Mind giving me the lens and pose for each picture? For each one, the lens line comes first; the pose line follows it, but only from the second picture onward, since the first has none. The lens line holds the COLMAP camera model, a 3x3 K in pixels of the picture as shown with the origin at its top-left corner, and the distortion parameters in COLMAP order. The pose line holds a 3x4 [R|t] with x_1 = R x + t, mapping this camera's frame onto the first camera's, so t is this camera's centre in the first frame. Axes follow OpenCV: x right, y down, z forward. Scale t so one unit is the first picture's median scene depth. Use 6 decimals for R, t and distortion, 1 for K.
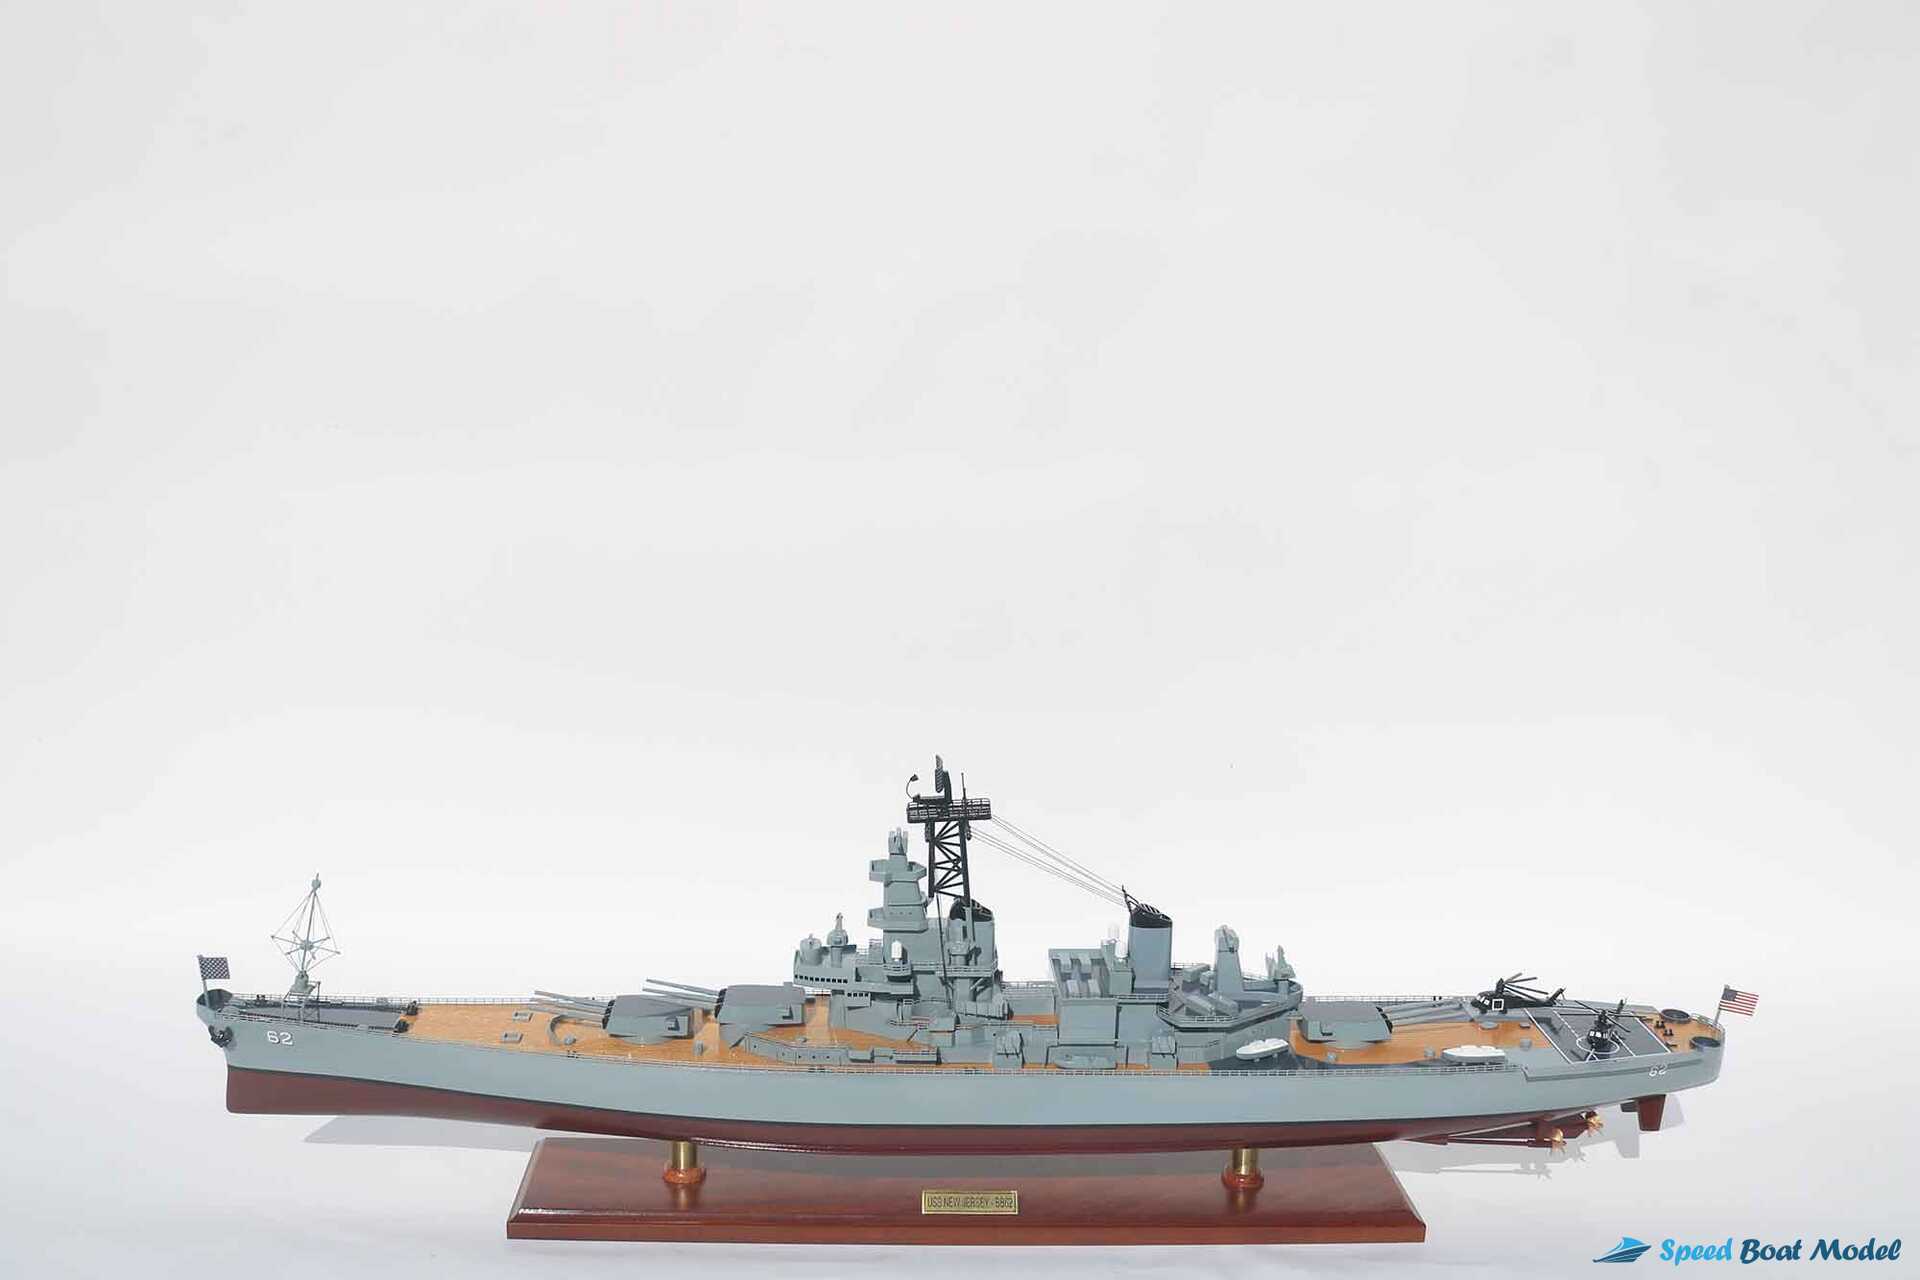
lens RADIAL K [[1918.7, 0, 951.0], [0, 1918.7, 647.1], [0, 0, 1]] dist [-0.097001, 0.000000]
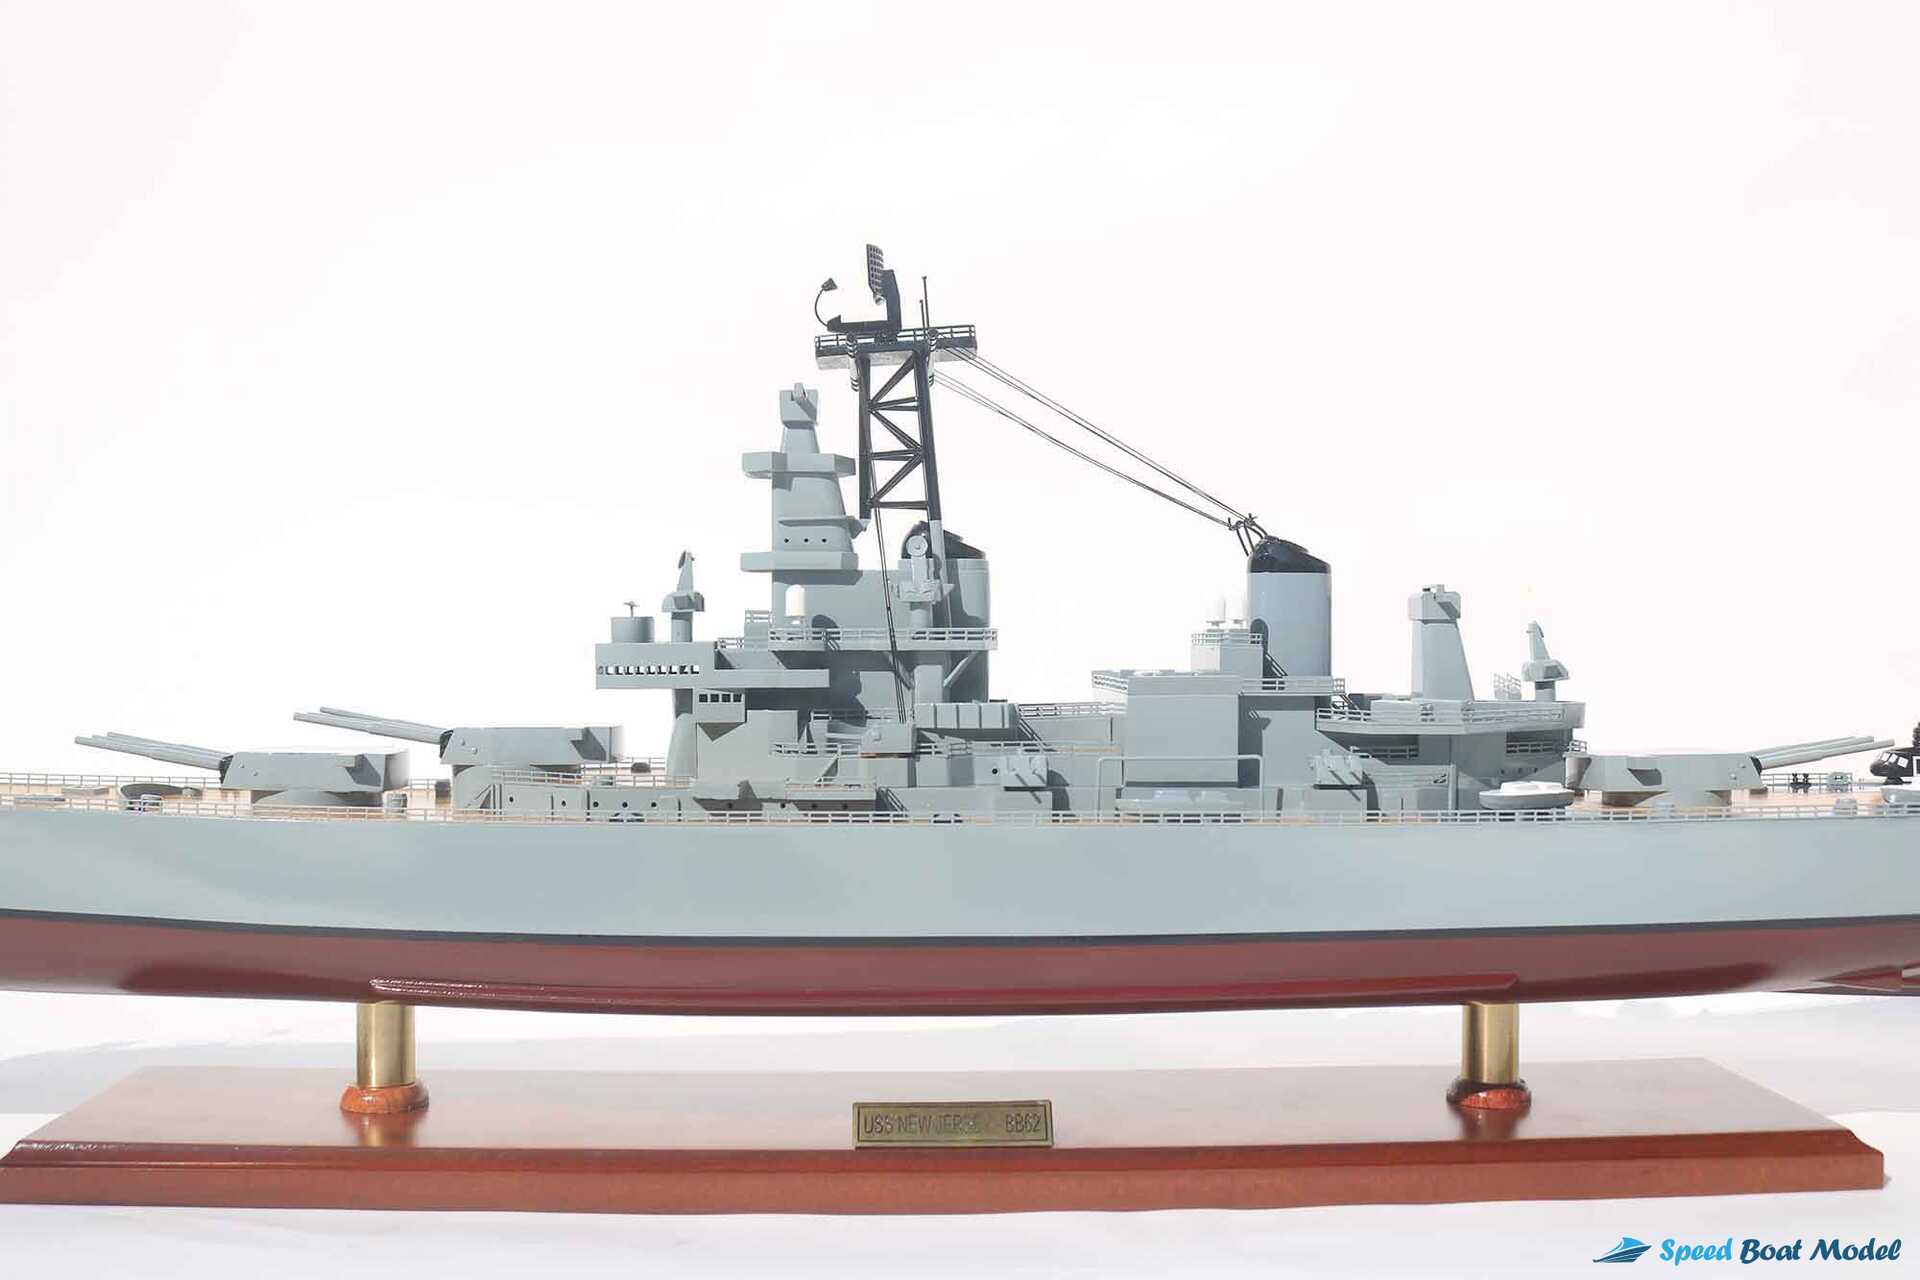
lens RADIAL K [[1918.7, 0, 967.8], [0, 1918.7, 634.4], [0, 0, 1]] dist [-0.097001, 0.000000]
pose [[0.999664, -0.020360, 0.016046, 0.008455], [0.023207, 0.978707, -0.203945, 0.268717], [-0.011552, 0.204249, 0.978851, 0.500878]]
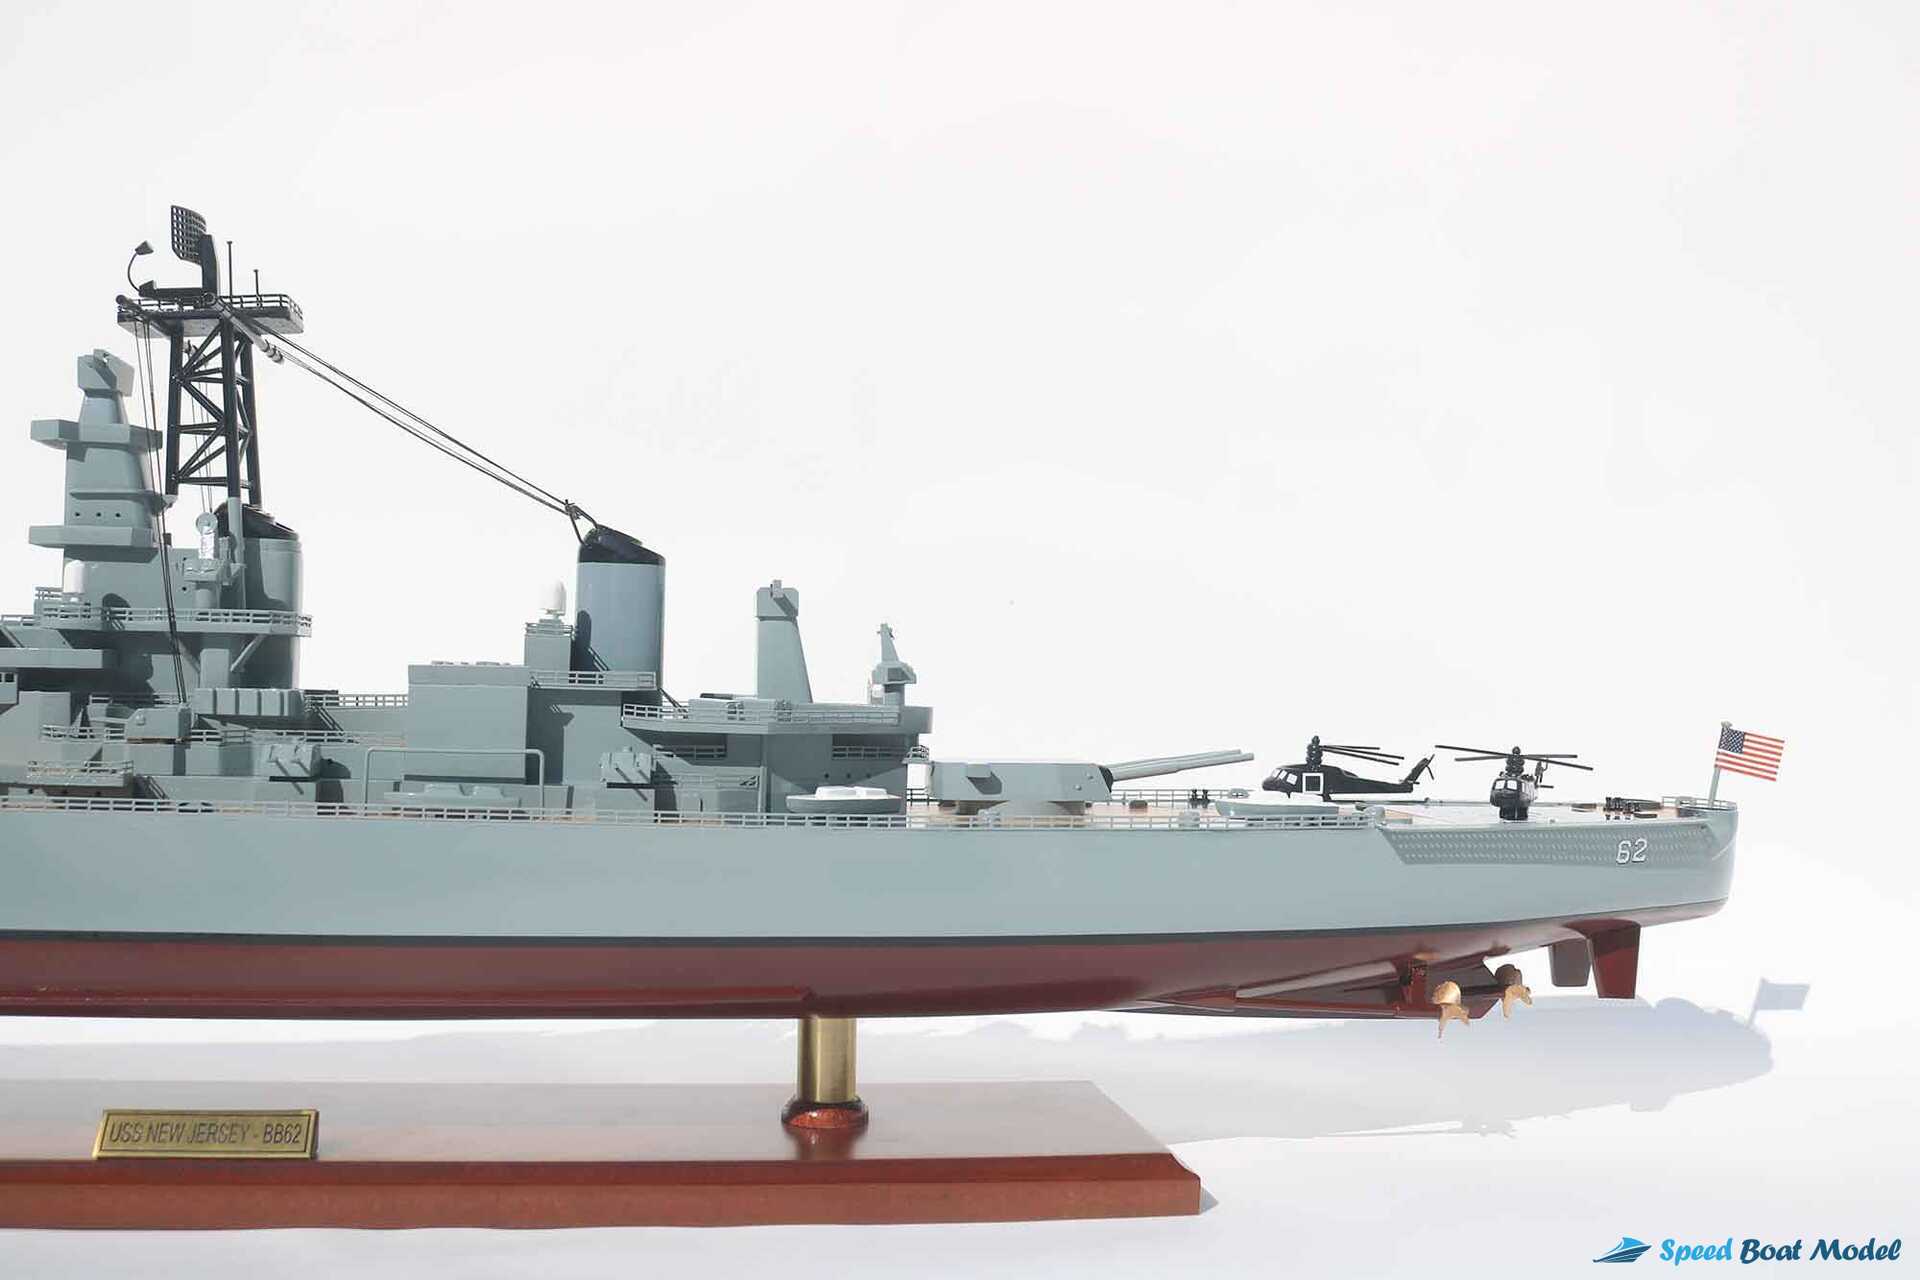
lens RADIAL K [[1918.7, 0, 989.0], [0, 1918.7, 614.0], [0, 0, 1]] dist [-0.097001, 0.000000]
pose [[0.990738, 0.008105, 0.135544, 0.133256], [0.022310, 0.974935, -0.221369, 0.273669], [-0.133941, 0.222342, 0.965725, 0.513840]]
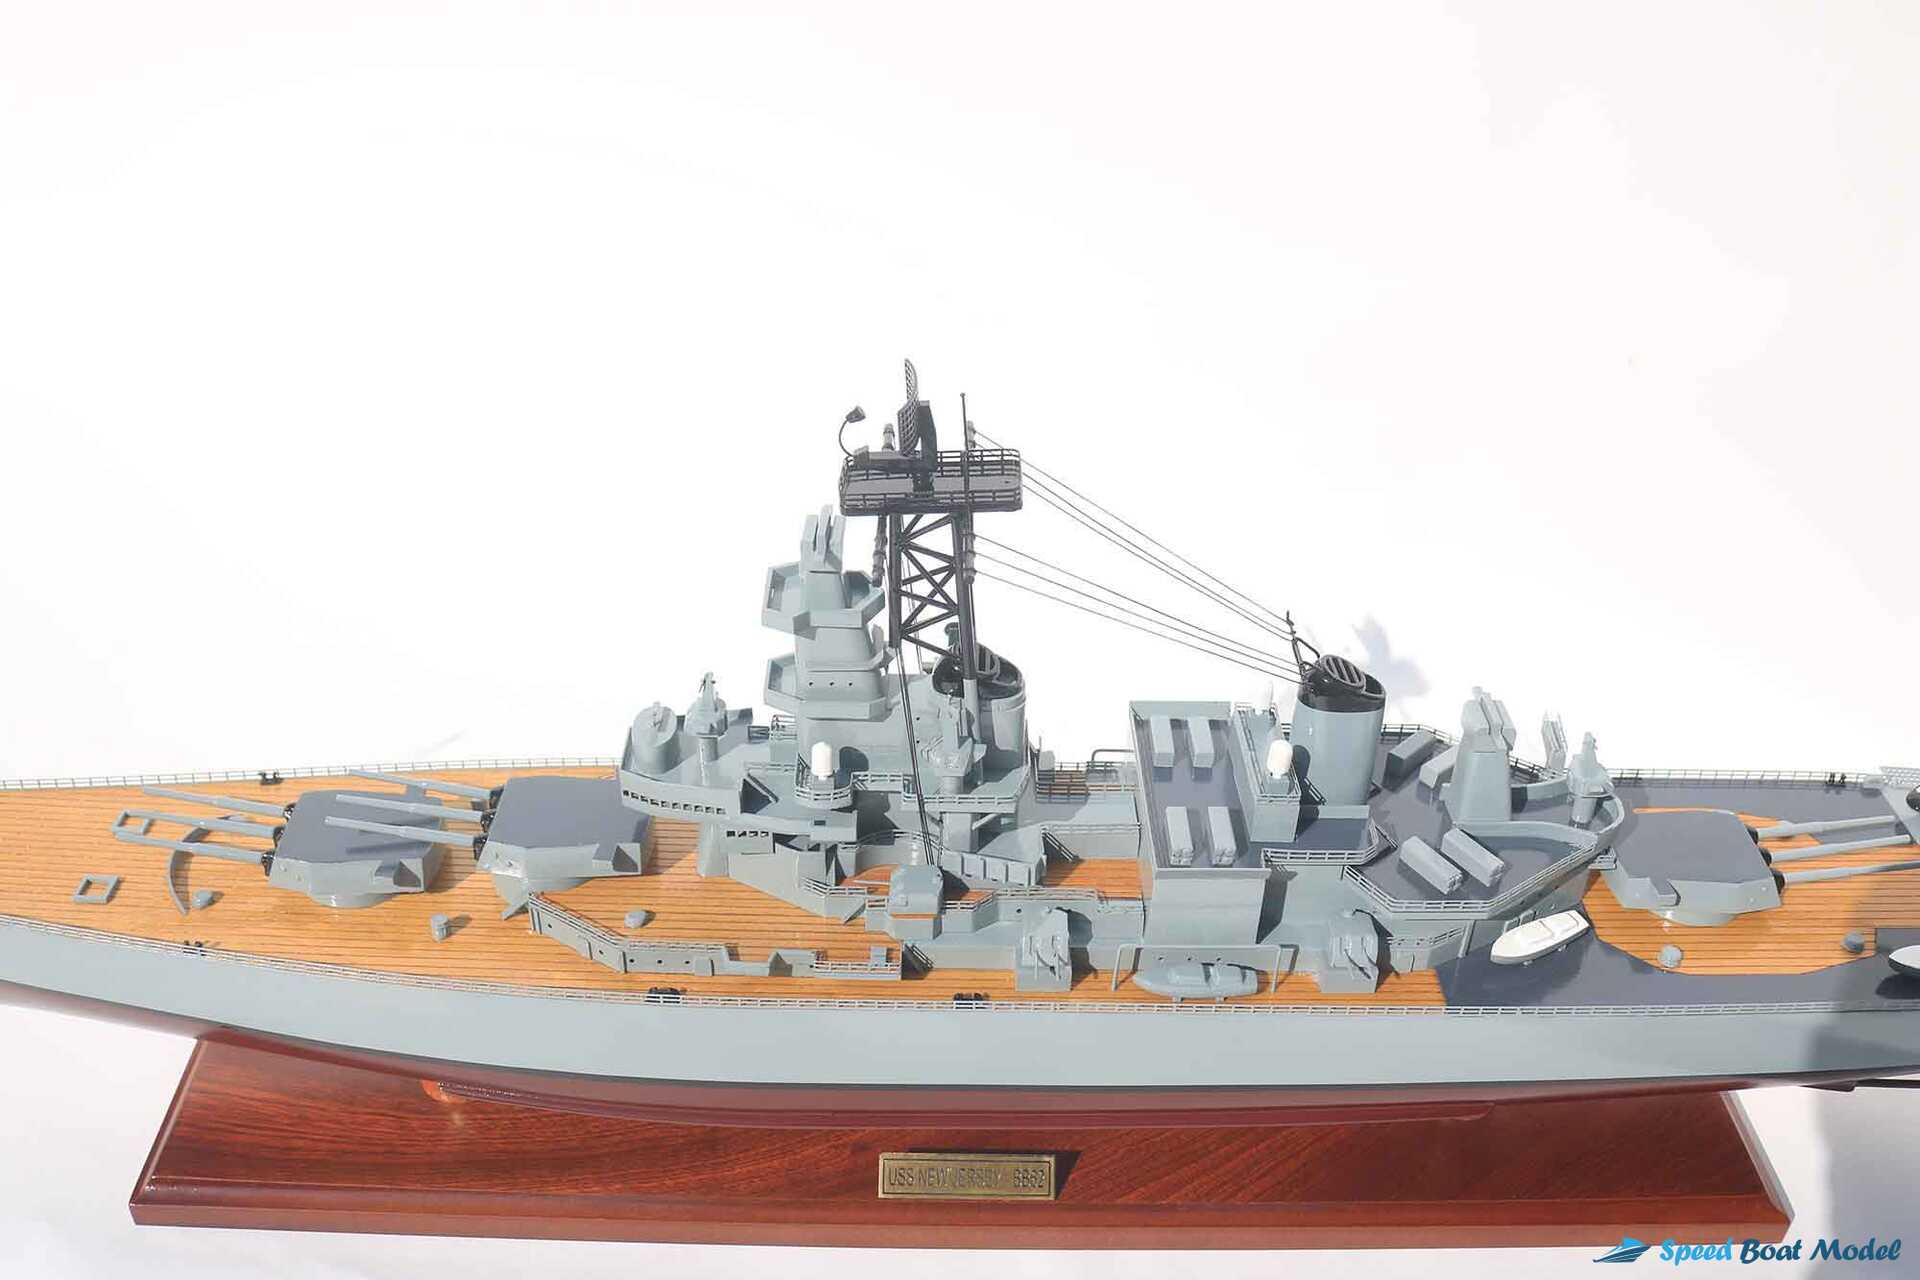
lens RADIAL K [[1918.7, 0, 945.7], [0, 1918.7, 688.1], [0, 0, 1]] dist [-0.097001, 0.000000]
pose [[0.999624, 0.018149, -0.020553, 0.012714], [-0.008495, 0.917704, 0.397174, -0.053169], [0.026070, -0.396850, 0.917513, 0.552549]]
